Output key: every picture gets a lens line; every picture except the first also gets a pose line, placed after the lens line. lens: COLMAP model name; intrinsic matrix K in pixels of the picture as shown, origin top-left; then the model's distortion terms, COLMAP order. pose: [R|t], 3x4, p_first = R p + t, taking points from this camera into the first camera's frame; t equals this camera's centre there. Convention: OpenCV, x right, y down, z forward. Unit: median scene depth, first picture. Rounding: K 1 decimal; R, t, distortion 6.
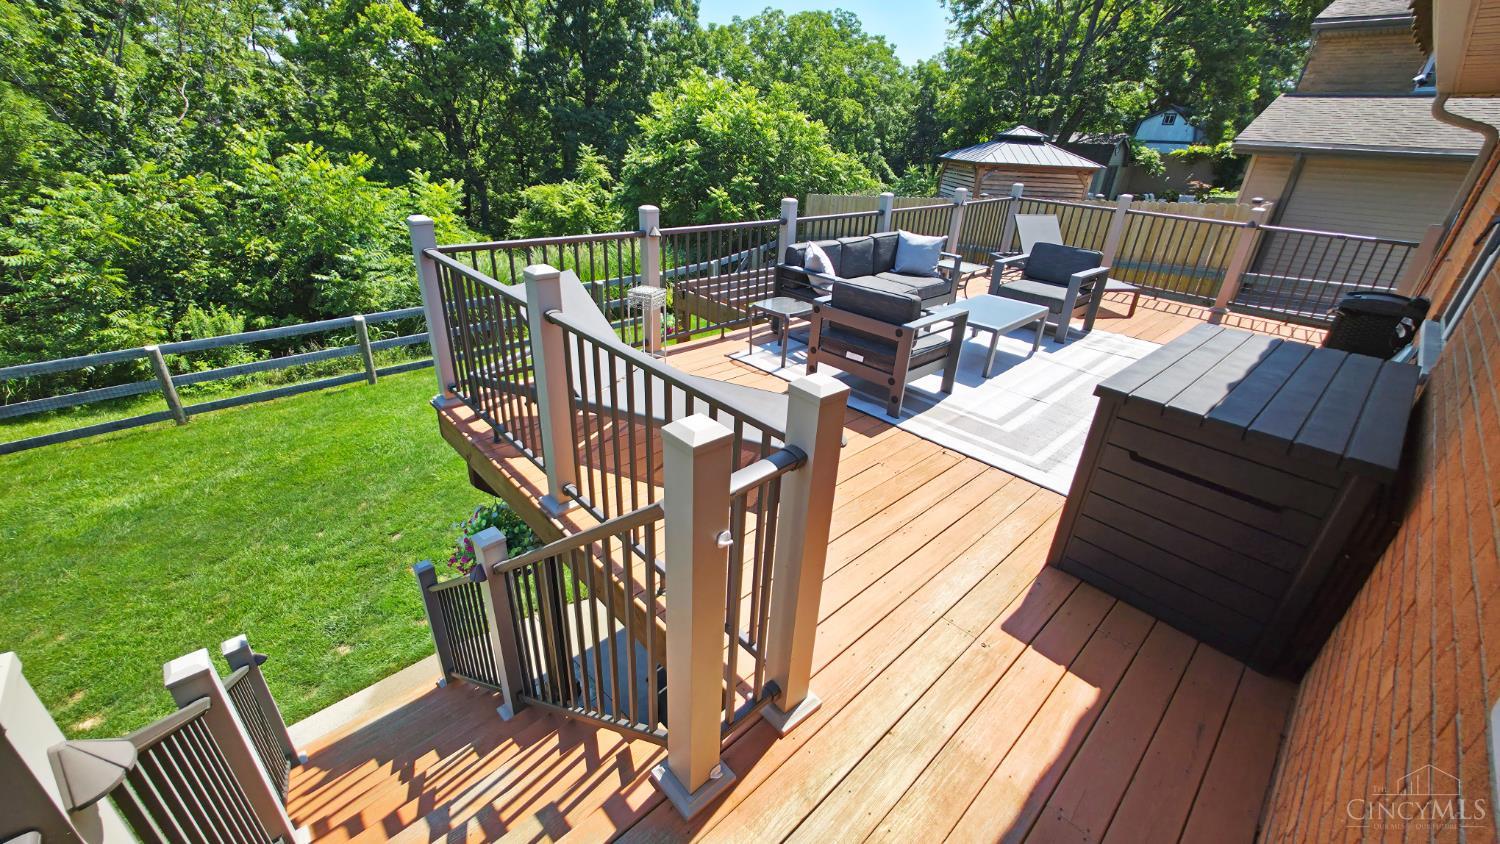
lens RADIAL K [[600.7, 0, 746.7], [0, 600.7, 421.2], [0, 0, 1]] dist [-0.002238, 0.000626]
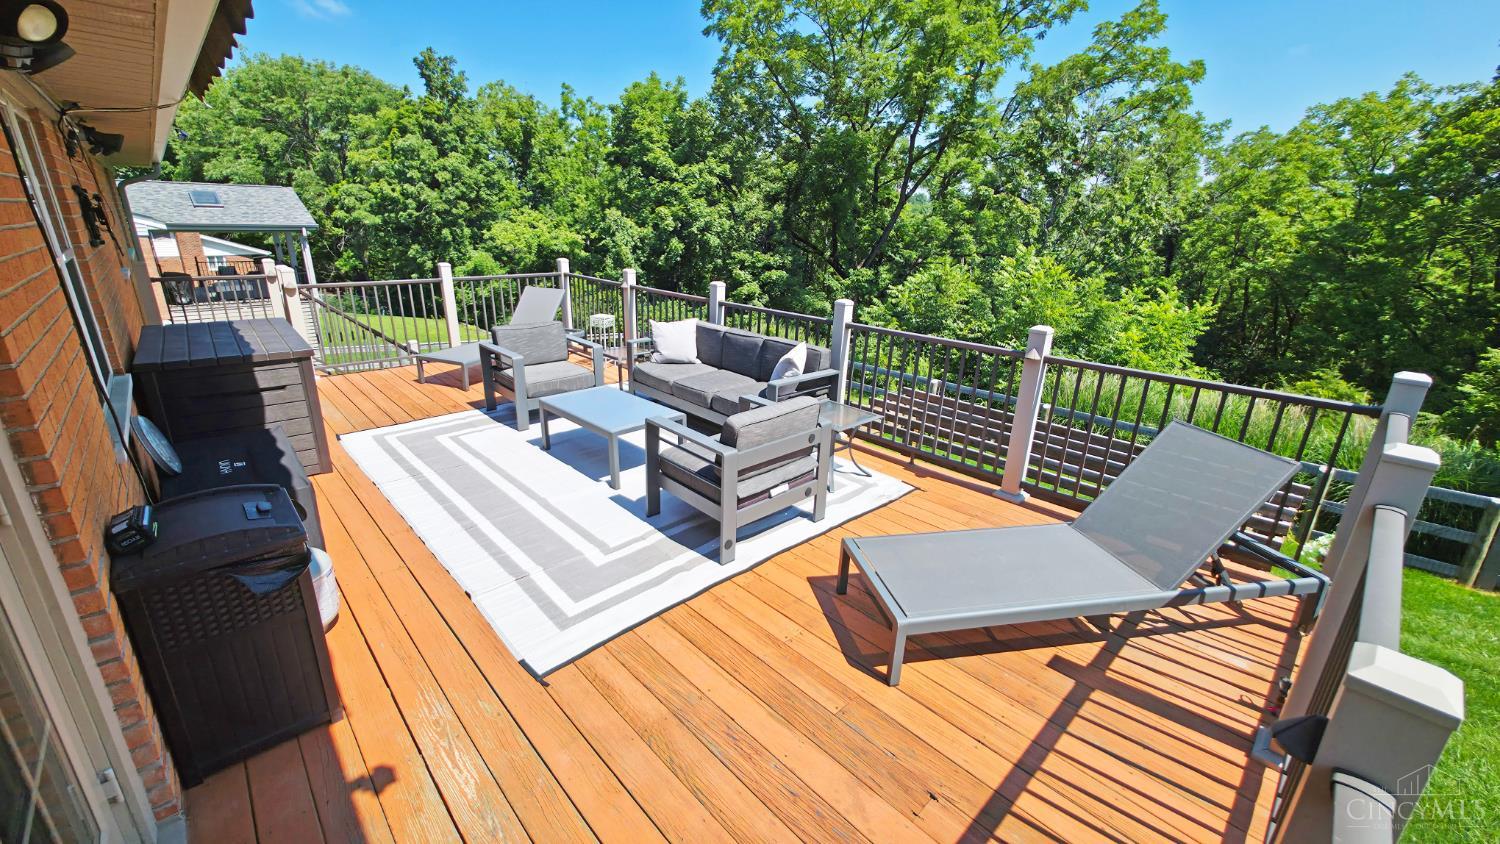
lens RADIAL K [[600.7, 0, 745.9], [0, 600.7, 418.9], [0, 0, 1]] dist [-0.002238, 0.000626]
pose [[-0.006927, 0.274762, -0.961487, 1.613322], [-0.467201, 0.849226, 0.246047, -0.620449], [0.884124, 0.450912, 0.122486, 1.383778]]
